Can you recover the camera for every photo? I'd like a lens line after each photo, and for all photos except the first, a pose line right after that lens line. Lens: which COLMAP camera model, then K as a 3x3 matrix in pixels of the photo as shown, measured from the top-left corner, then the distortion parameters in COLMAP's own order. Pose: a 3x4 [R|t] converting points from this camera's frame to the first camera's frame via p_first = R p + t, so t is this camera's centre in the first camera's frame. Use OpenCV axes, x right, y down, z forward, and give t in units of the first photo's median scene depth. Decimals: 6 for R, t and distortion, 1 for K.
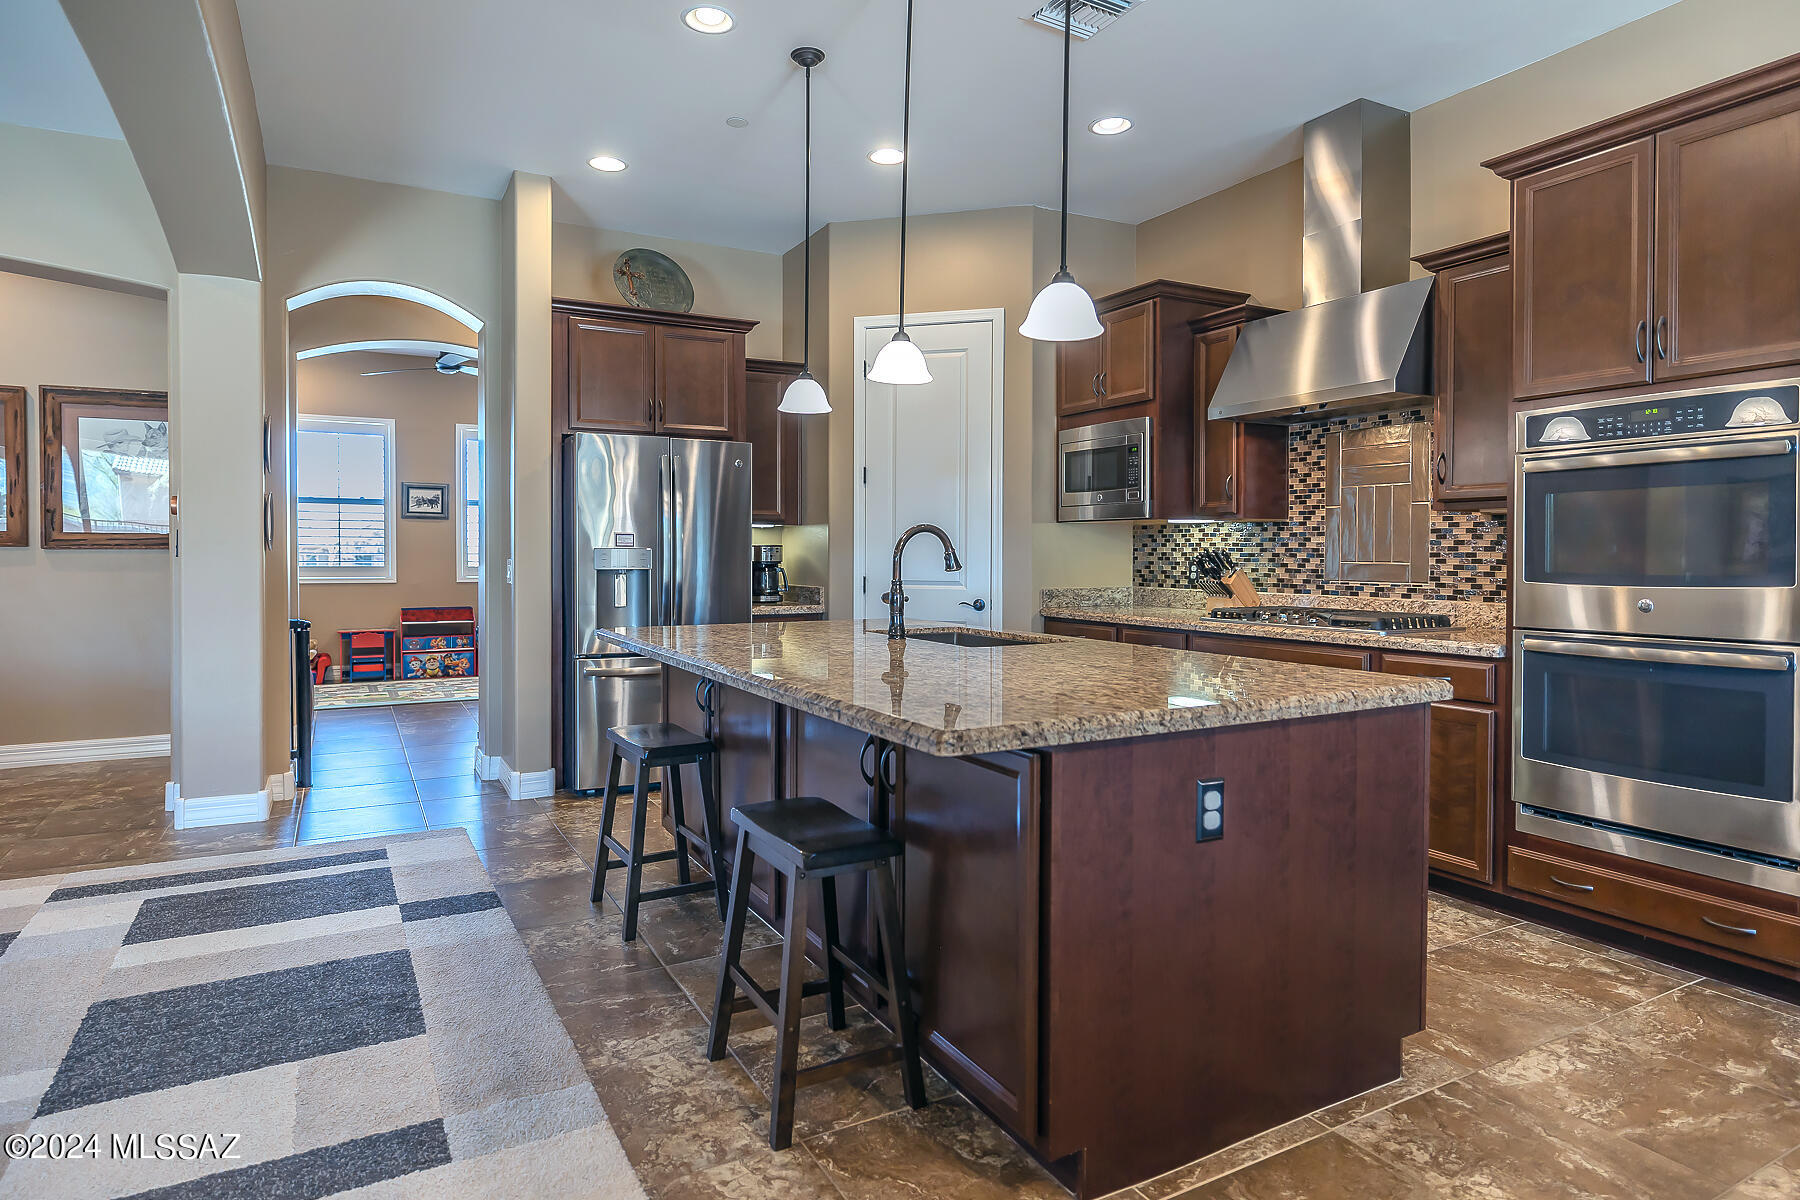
lens RADIAL K [[1025.8, 0, 894.1], [0, 1025.8, 563.4], [0, 0, 1]] dist [-0.000961, -0.000134]
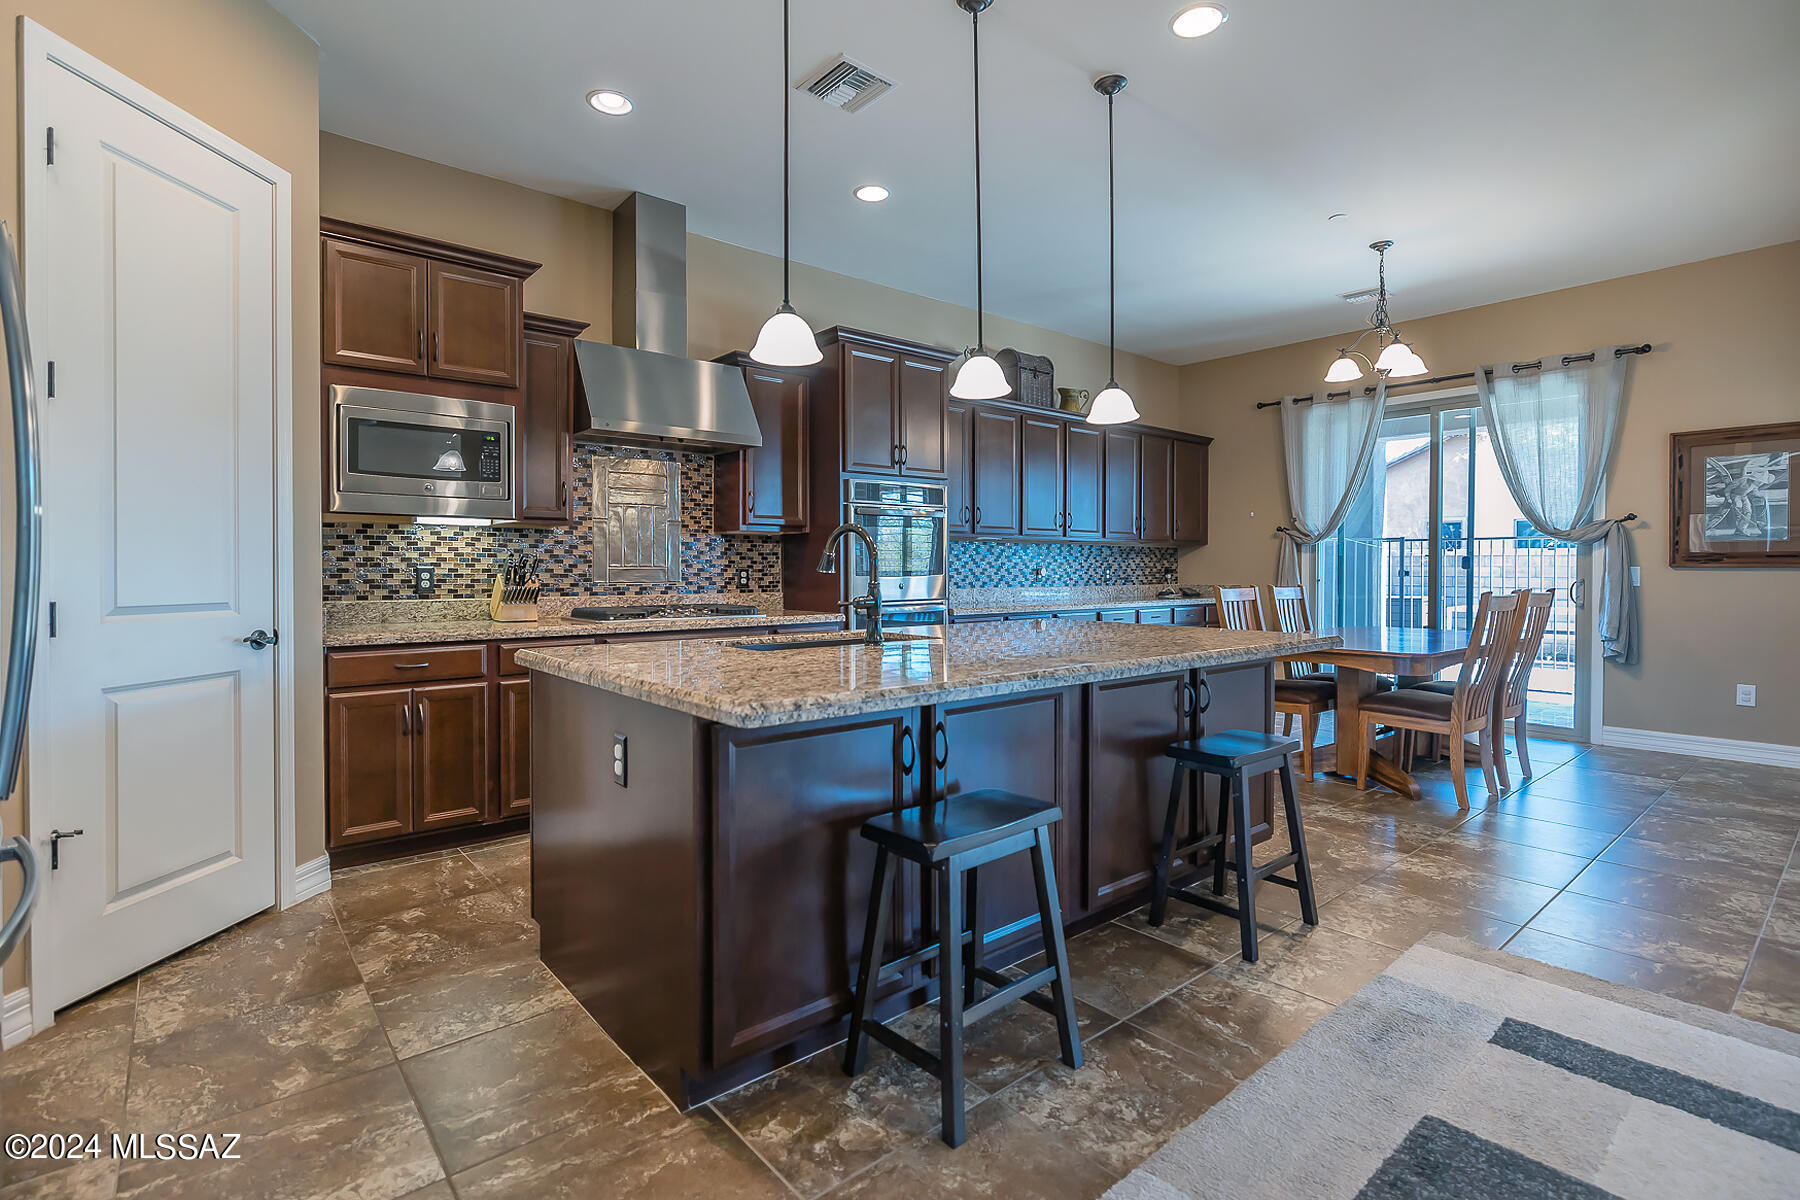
lens RADIAL K [[844.1, 0, 898.4], [0, 844.1, 584.1], [0, 0, 1]] dist [-0.002215, -0.000014]
pose [[-0.205232, -0.020773, 0.978493, -0.562897], [0.009536, 0.999685, 0.023223, -0.001185], [-0.978667, 0.014097, -0.204969, 0.845648]]
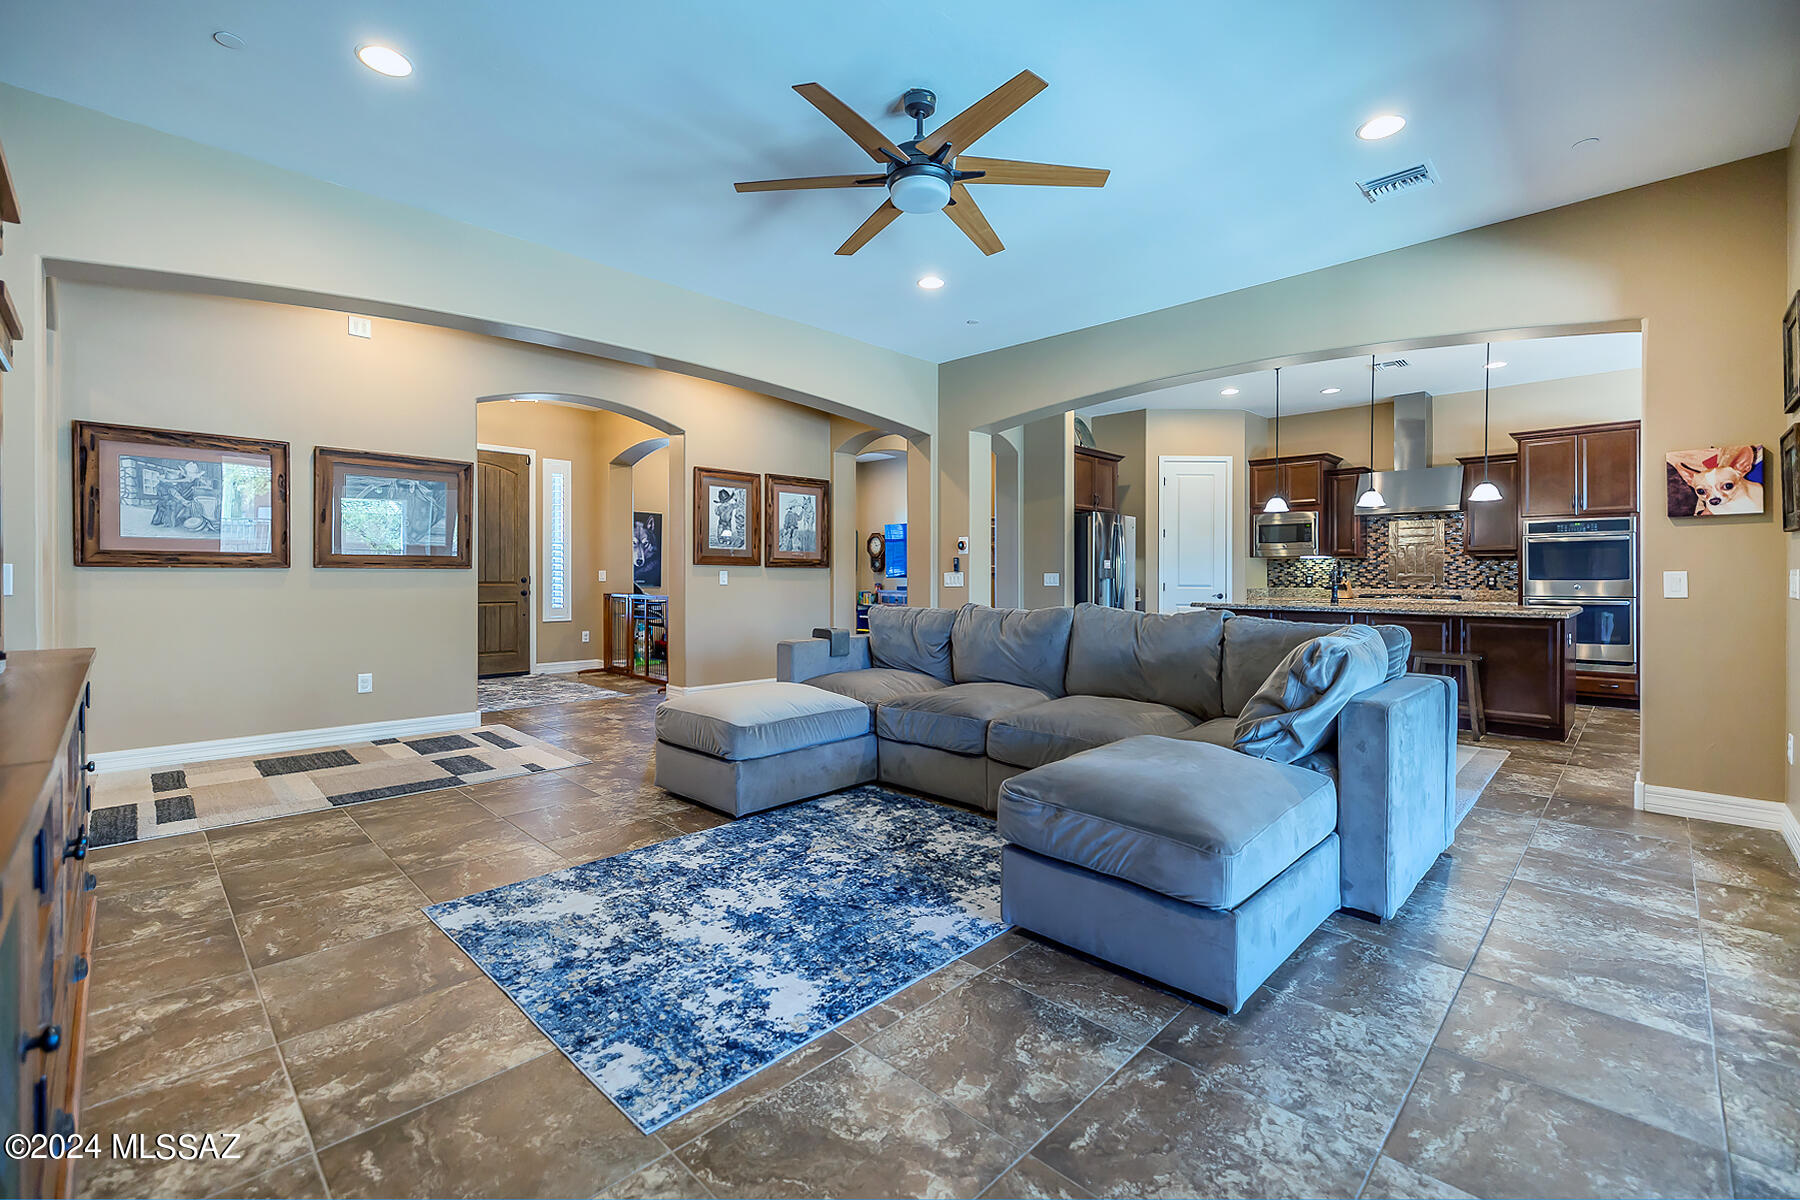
lens RADIAL K [[769.7, 0, 898.5], [0, 769.7, 586.1], [0, 0, 1]] dist [-0.001977, -0.000197]
pose [[0.954468, -0.002191, 0.298305, -1.185578], [0.002355, 0.999997, -0.000191, 0.021525], [-0.298303, 0.000885, 0.954471, -0.364486]]
